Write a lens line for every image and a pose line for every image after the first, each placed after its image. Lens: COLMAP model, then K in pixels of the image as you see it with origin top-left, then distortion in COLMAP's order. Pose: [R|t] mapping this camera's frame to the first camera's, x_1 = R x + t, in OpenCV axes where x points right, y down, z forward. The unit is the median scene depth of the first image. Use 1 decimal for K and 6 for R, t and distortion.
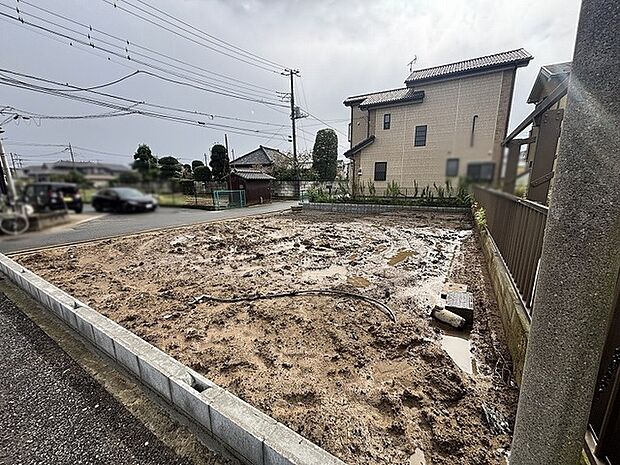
lens RADIAL K [[249.6, 0, 308.6], [0, 249.6, 233.4], [0, 0, 1]] dist [0.001393, -0.000889]
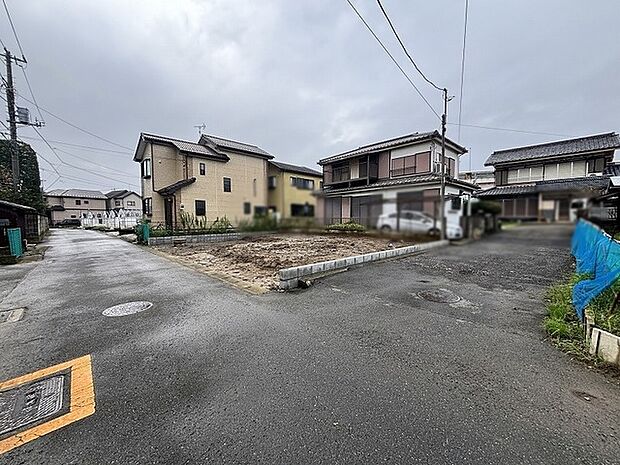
lens RADIAL K [[249.6, 0, 309.3], [0, 249.6, 233.1], [0, 0, 1]] dist [0.001393, -0.000889]
pose [[0.264007, -0.050833, 0.963180, -0.865607], [0.197243, 0.980352, -0.002325, -0.031101], [-0.944137, 0.190594, 0.268847, 0.253900]]
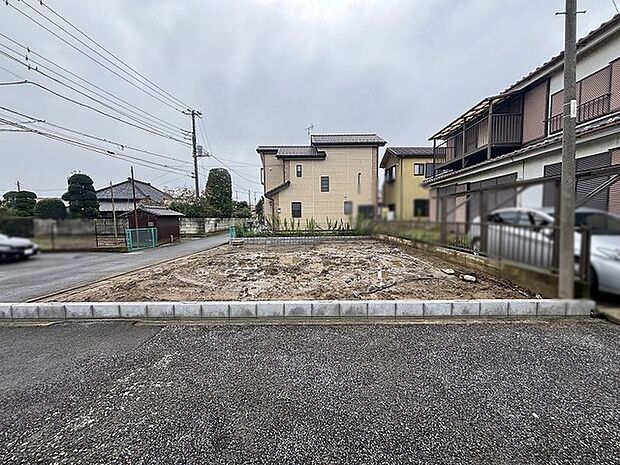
lens RADIAL K [[249.6, 0, 308.7], [0, 249.6, 233.7], [0, 0, 1]] dist [0.001393, -0.000889]
pose [[0.862327, -0.034878, 0.505150, -0.319708], [0.107359, 0.987537, -0.115085, 0.011204], [-0.494840, 0.153473, 0.855324, -0.040876]]
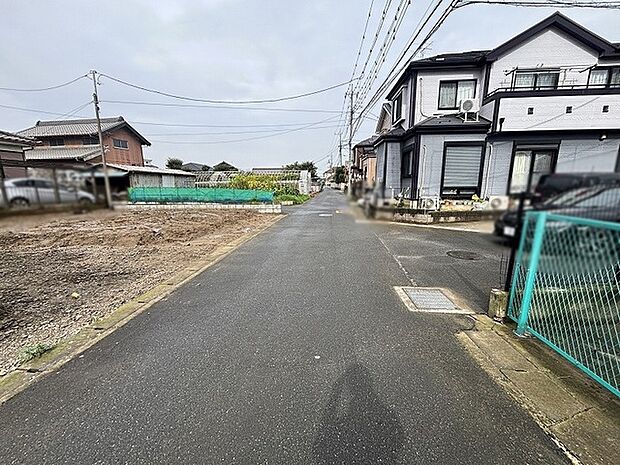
lens RADIAL K [[249.6, 0, 308.0], [0, 249.6, 234.7], [0, 0, 1]] dist [0.001393, -0.000889]
pose [[-0.902662, 0.098917, -0.418828, -0.225368], [-0.070735, 0.925887, 0.371121, -0.238455], [0.424497, 0.364622, -0.828766, 1.254048]]
